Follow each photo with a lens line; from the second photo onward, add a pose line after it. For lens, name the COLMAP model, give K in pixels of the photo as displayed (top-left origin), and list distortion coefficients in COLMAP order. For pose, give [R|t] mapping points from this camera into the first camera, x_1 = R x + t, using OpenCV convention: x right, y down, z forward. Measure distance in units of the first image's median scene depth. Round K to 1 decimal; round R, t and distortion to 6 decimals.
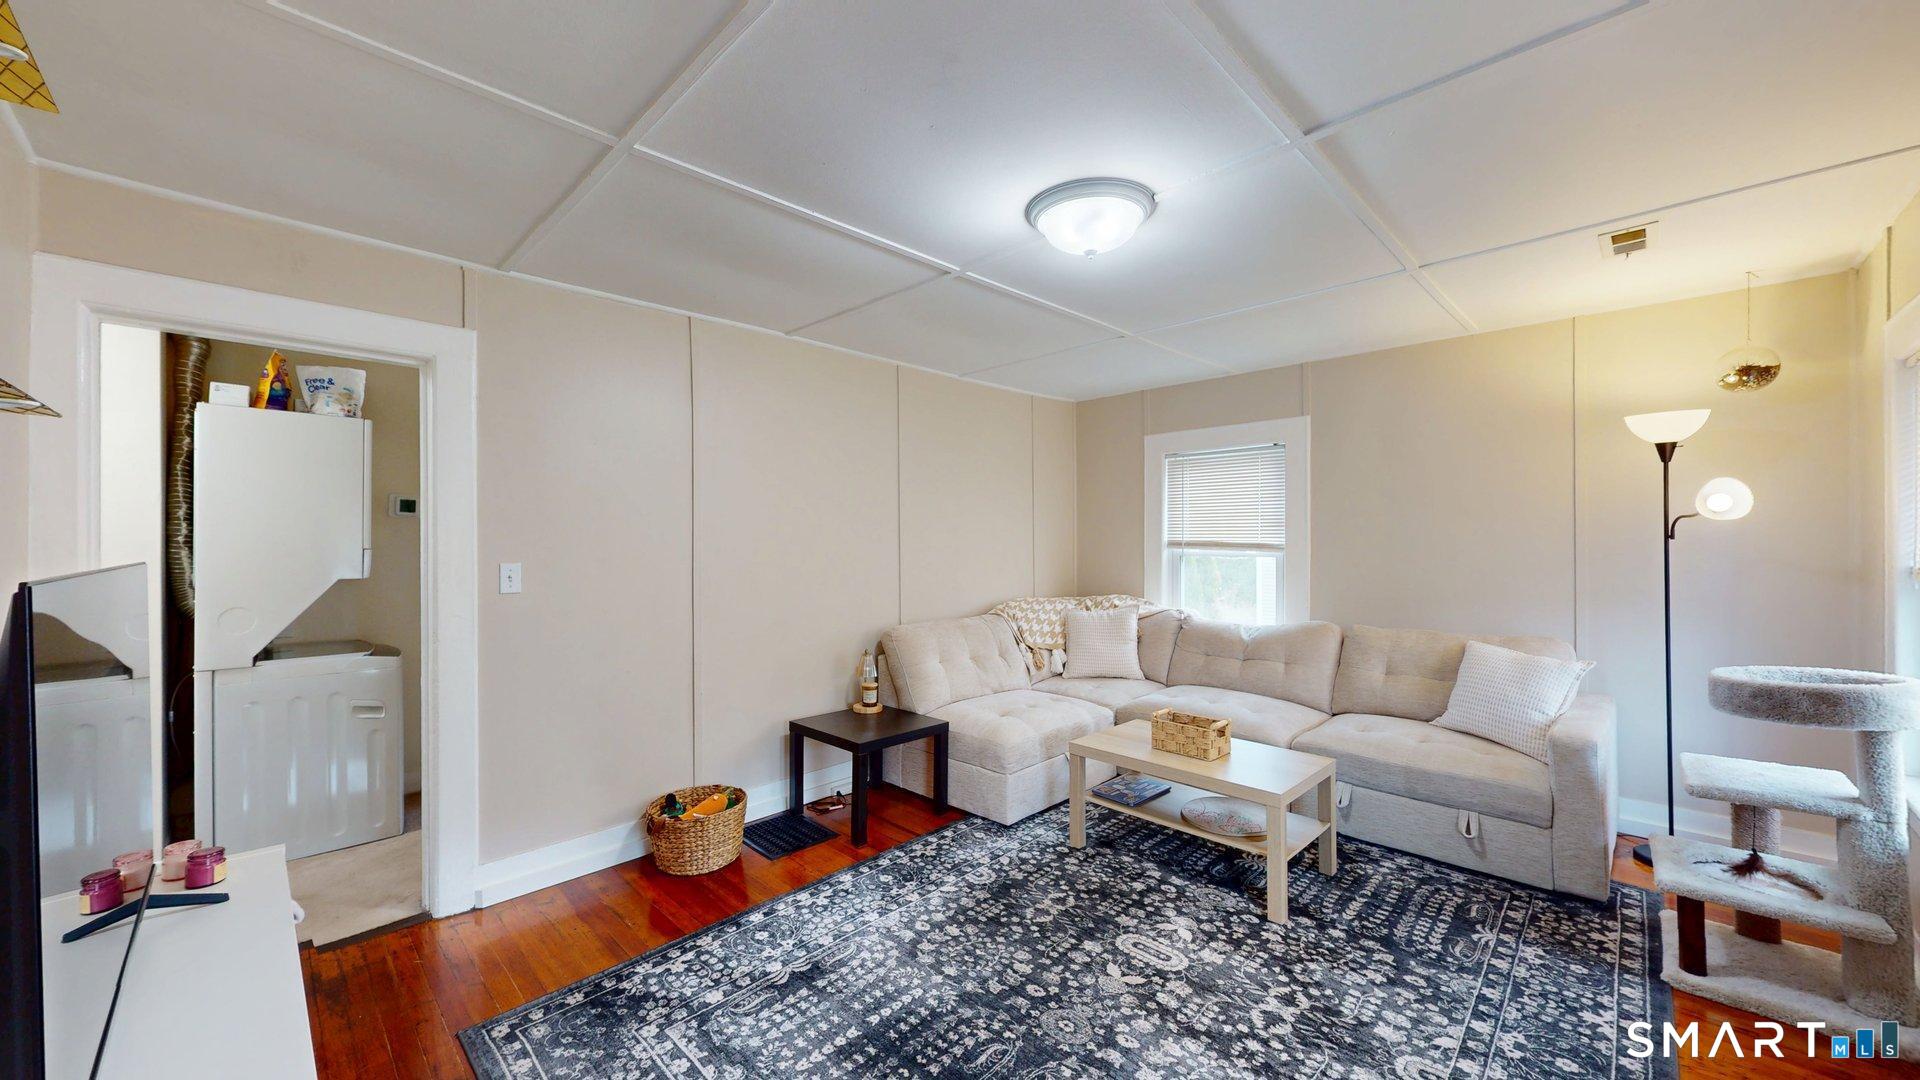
lens RADIAL K [[706.1, 0, 959.0], [0, 706.1, 538.4], [0, 0, 1]] dist [0.000583, 0.000090]
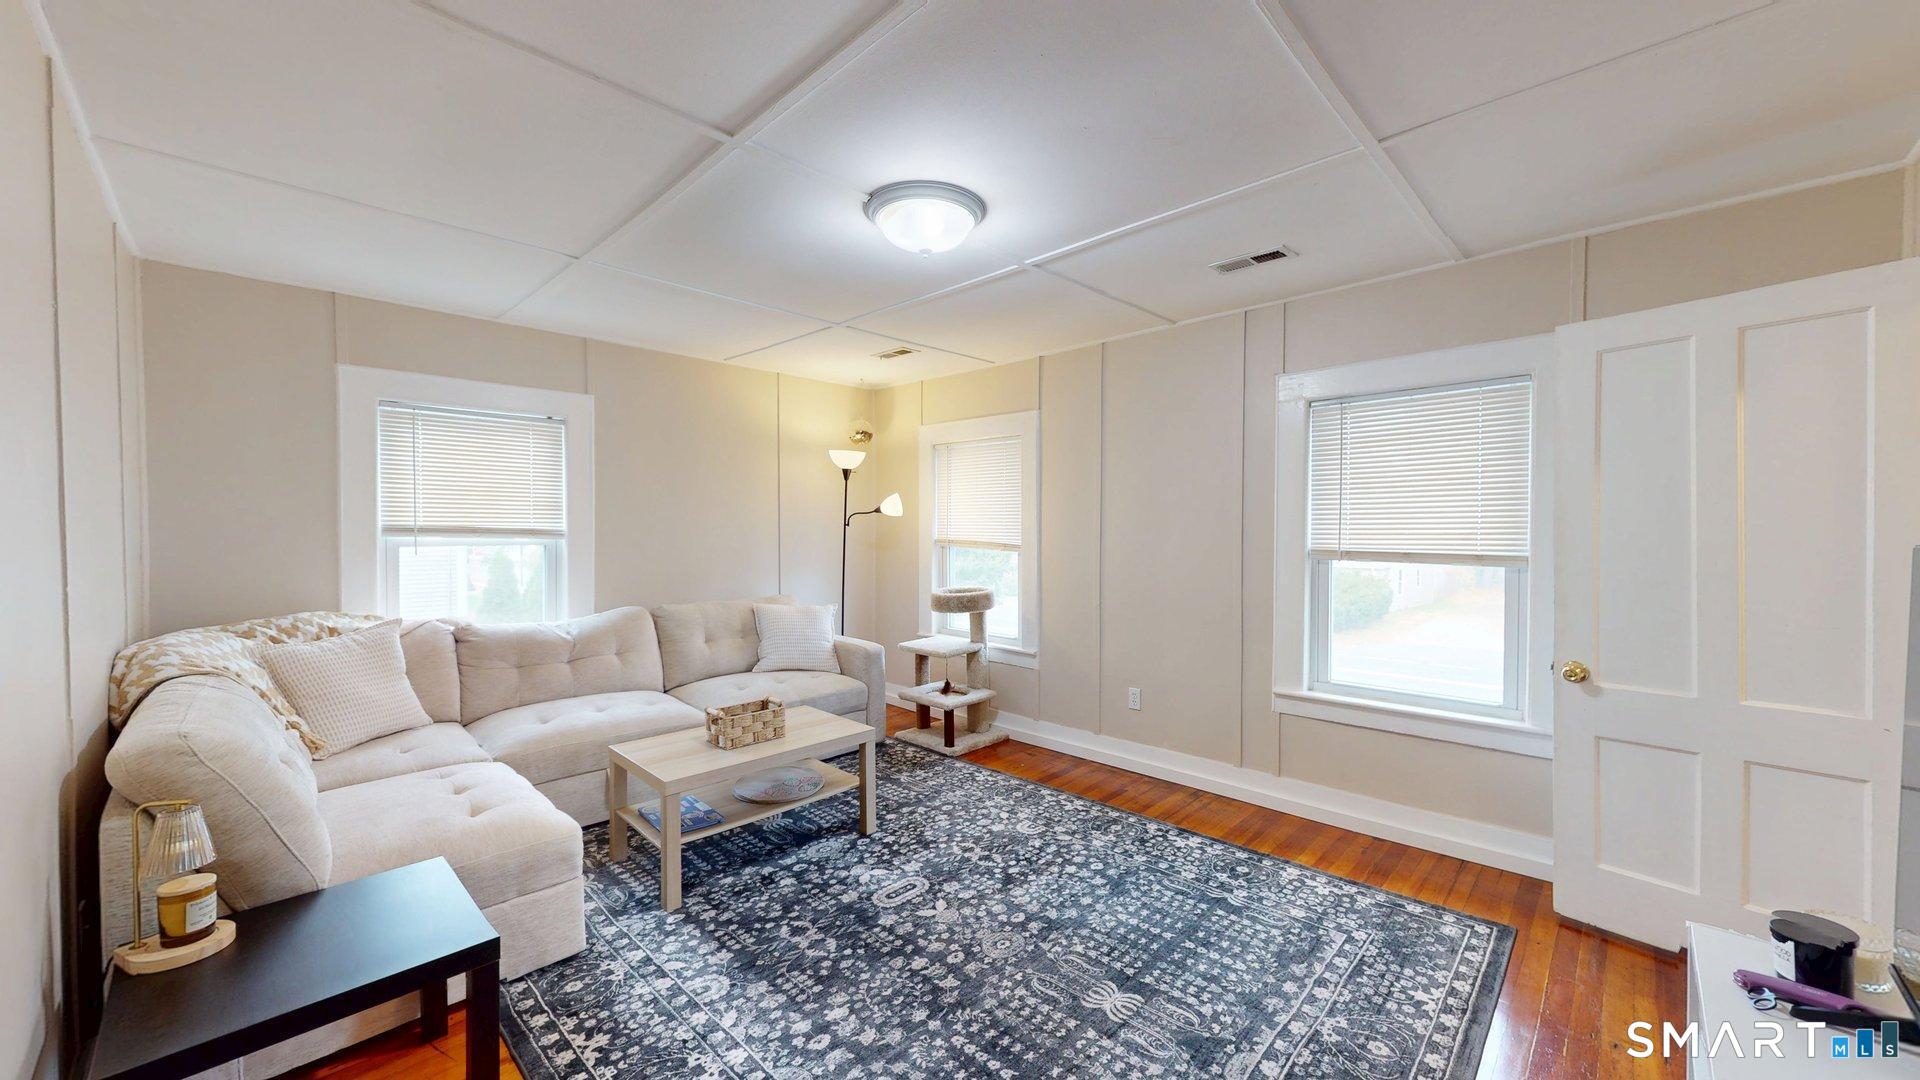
lens RADIAL K [[706.1, 0, 957.2], [0, 706.1, 544.8], [0, 0, 1]] dist [0.000583, 0.000090]
pose [[-0.010013, -0.021736, 0.999714, -0.778090], [-0.004925, 0.999753, 0.021688, 0.008232], [-0.999938, -0.004706, -0.010117, 0.856090]]
